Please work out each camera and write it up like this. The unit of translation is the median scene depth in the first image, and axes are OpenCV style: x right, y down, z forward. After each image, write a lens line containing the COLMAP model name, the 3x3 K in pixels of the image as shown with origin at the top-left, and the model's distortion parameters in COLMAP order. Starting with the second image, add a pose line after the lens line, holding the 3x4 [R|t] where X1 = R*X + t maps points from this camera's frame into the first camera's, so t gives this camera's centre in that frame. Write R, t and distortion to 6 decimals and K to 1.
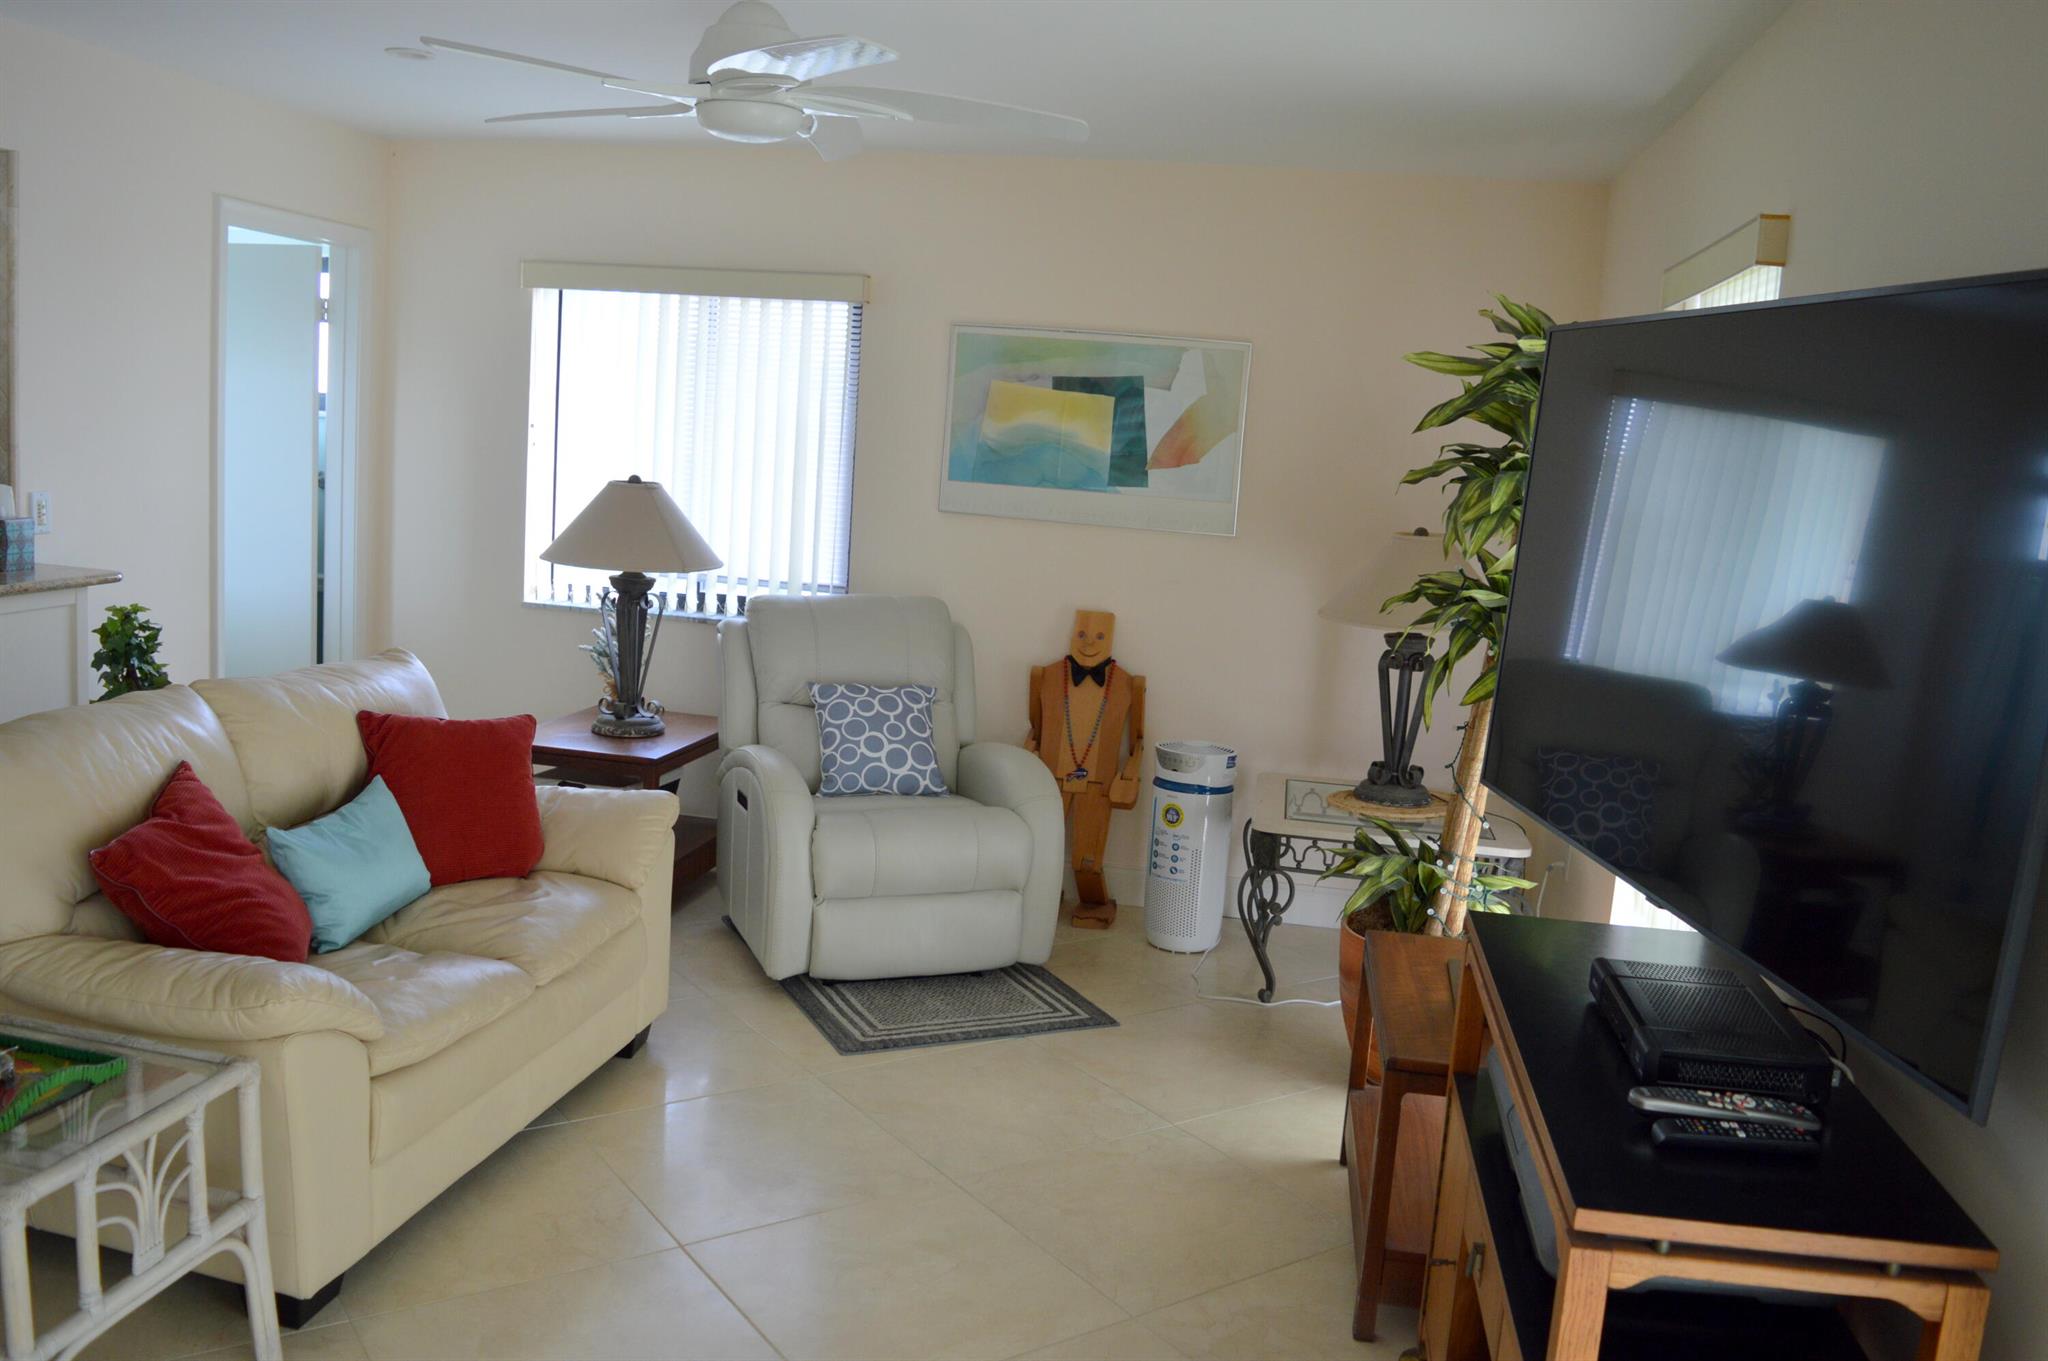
lens RADIAL K [[1646.0, 0, 1018.0], [0, 1646.0, 685.5], [0, 0, 1]] dist [-0.087409, 0.021836]
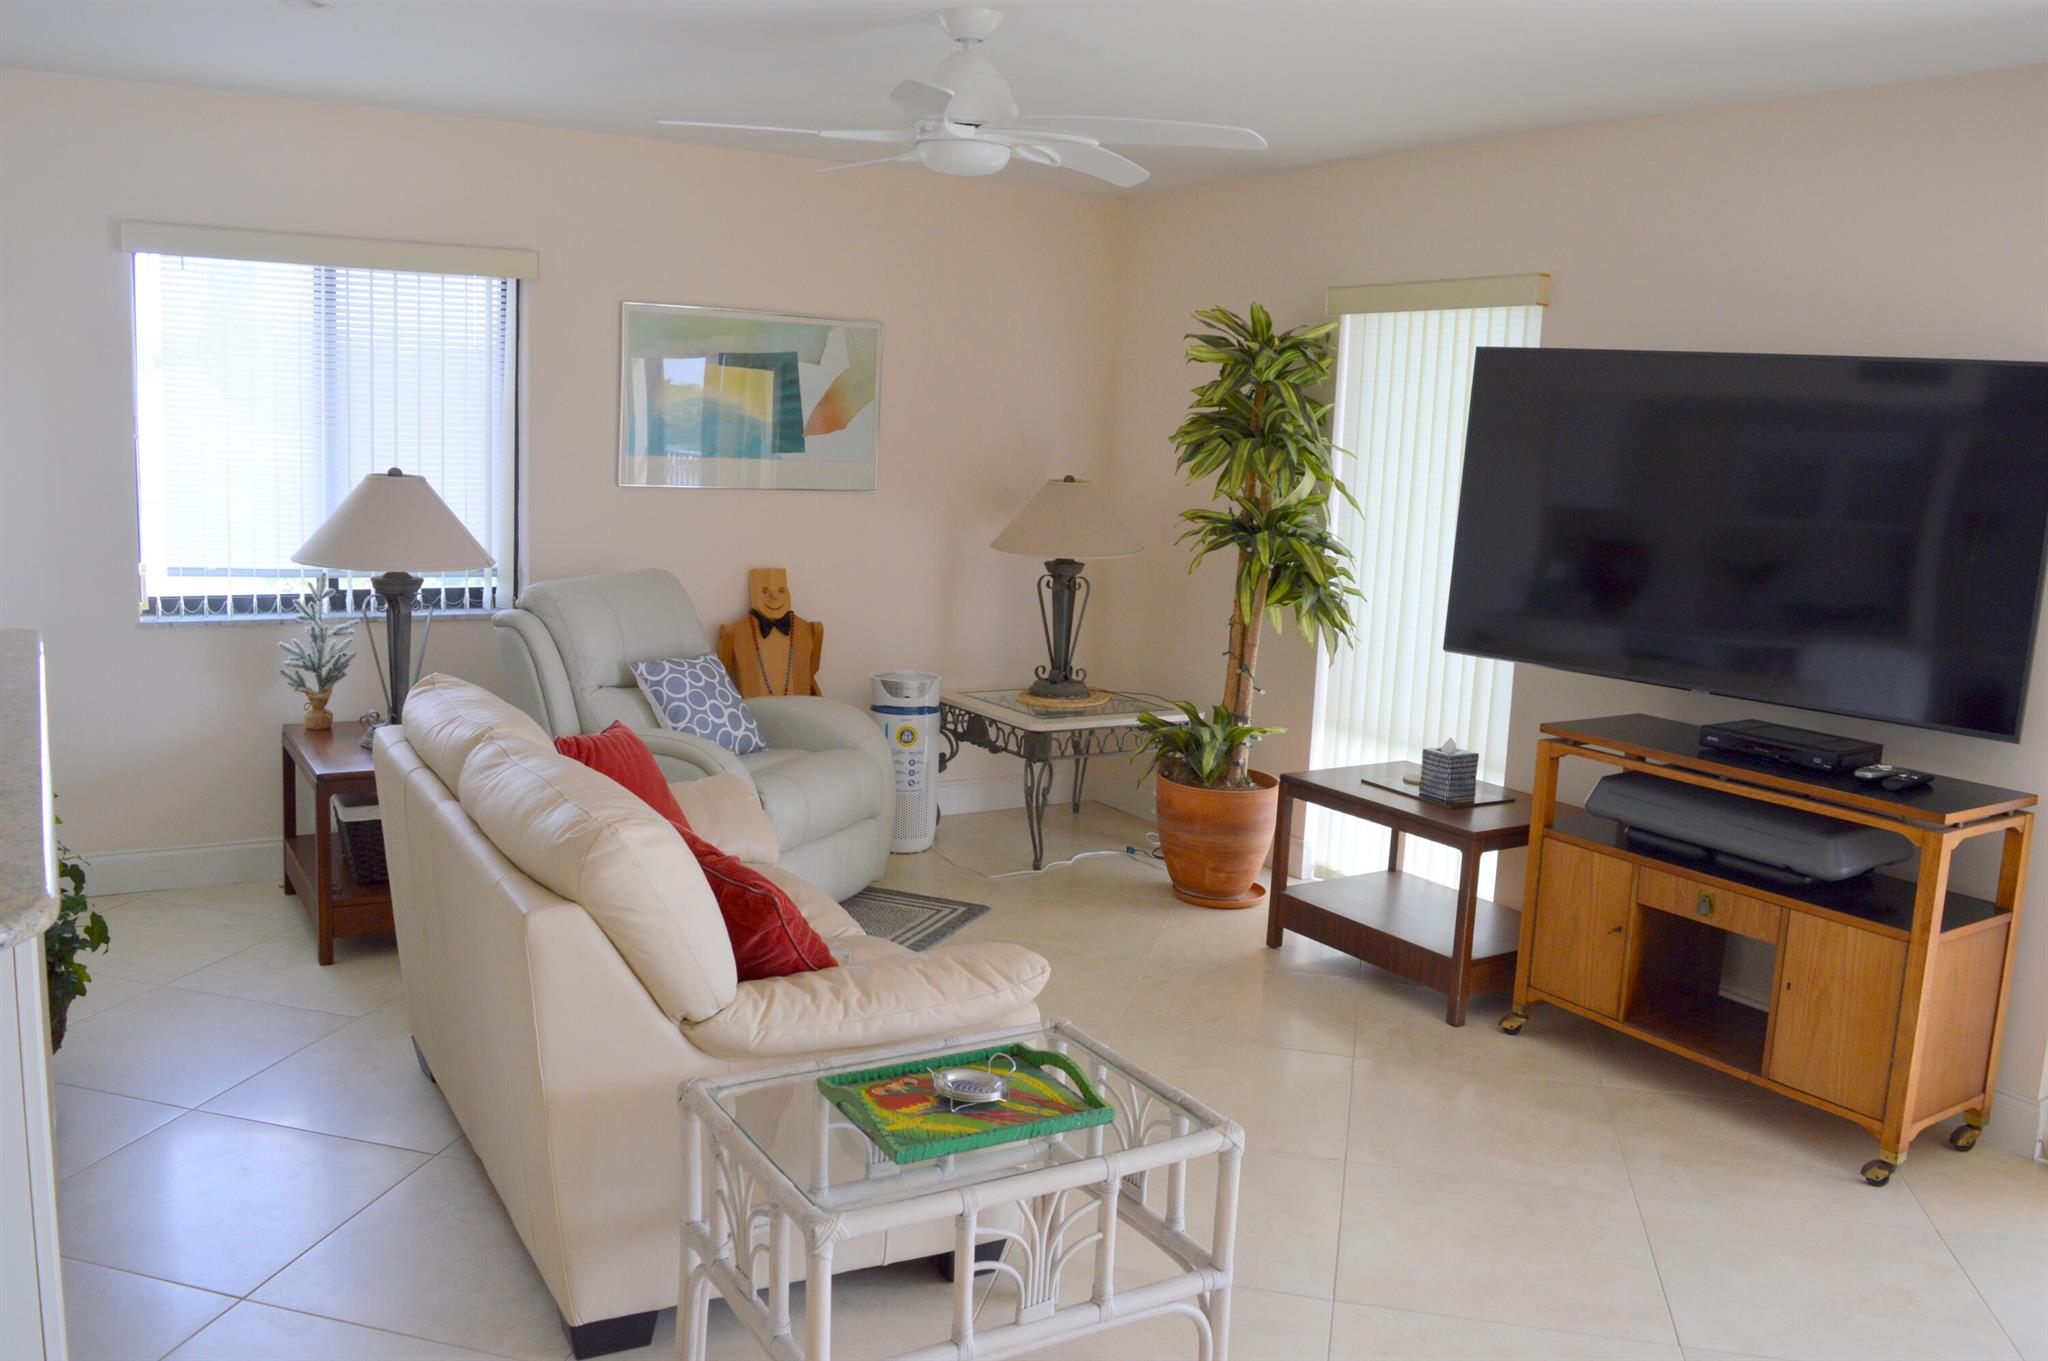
lens RADIAL K [[1646.0, 0, 1022.8], [0, 1646.0, 667.6], [0, 0, 1]] dist [-0.087409, 0.021836]
pose [[0.737212, -0.134521, 0.662135, -0.570579], [0.110863, 0.990781, 0.077856, -0.046734], [-0.666504, 0.016010, 0.745329, 0.078960]]
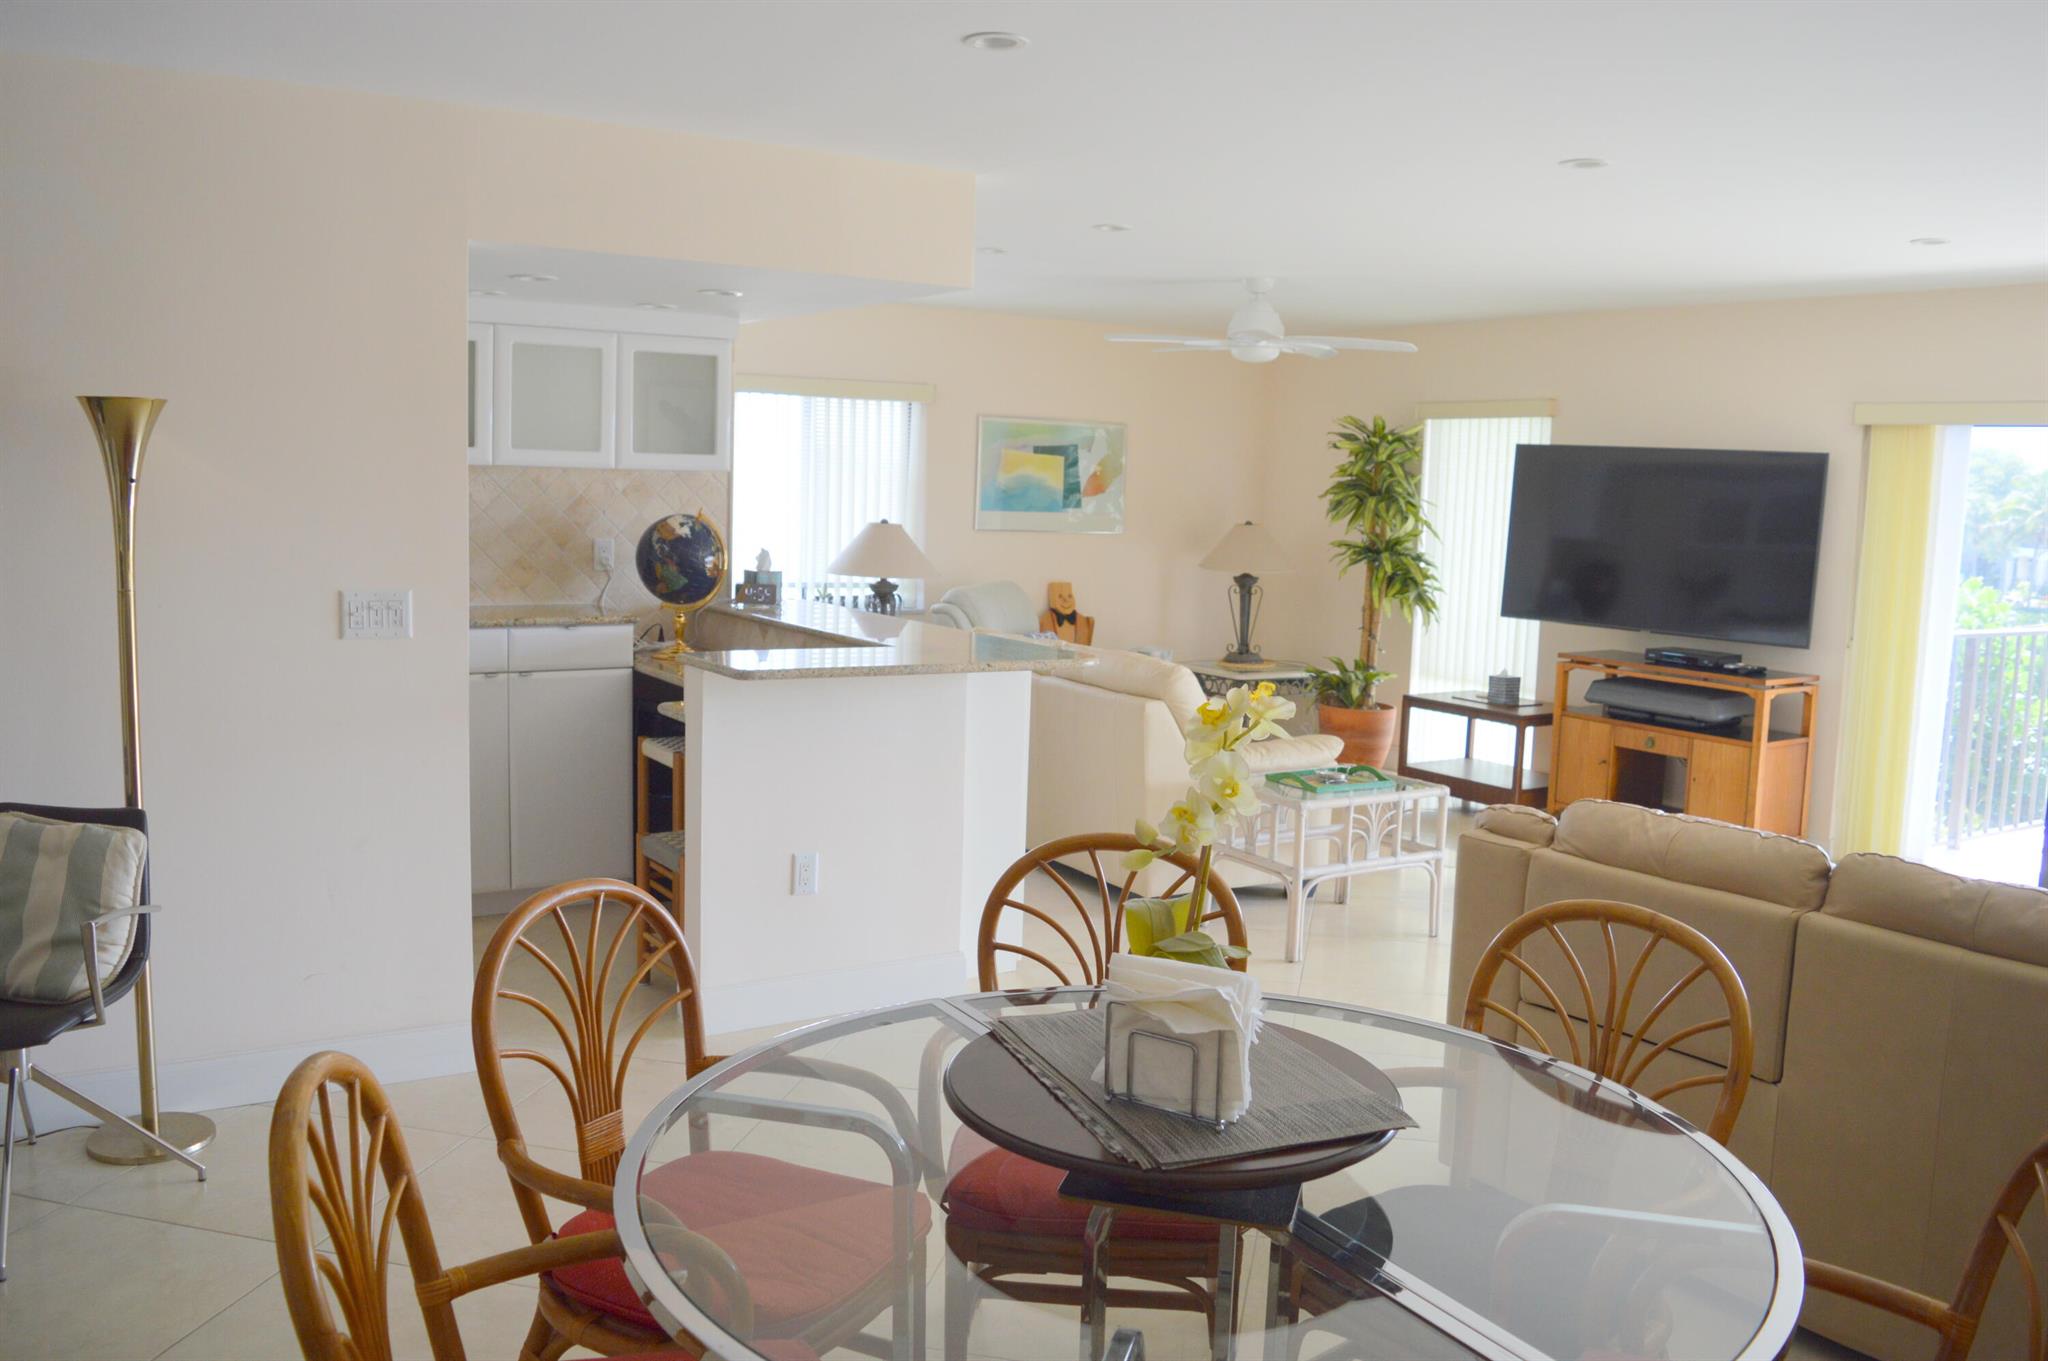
lens RADIAL K [[1646.0, 0, 1029.2], [0, 1646.0, 666.0], [0, 0, 1]] dist [-0.087409, 0.021836]
pose [[0.728004, -0.121307, 0.674755, -1.163191], [0.124657, 0.991237, 0.043709, -0.038475], [-0.674144, 0.052293, 0.736746, -0.235553]]
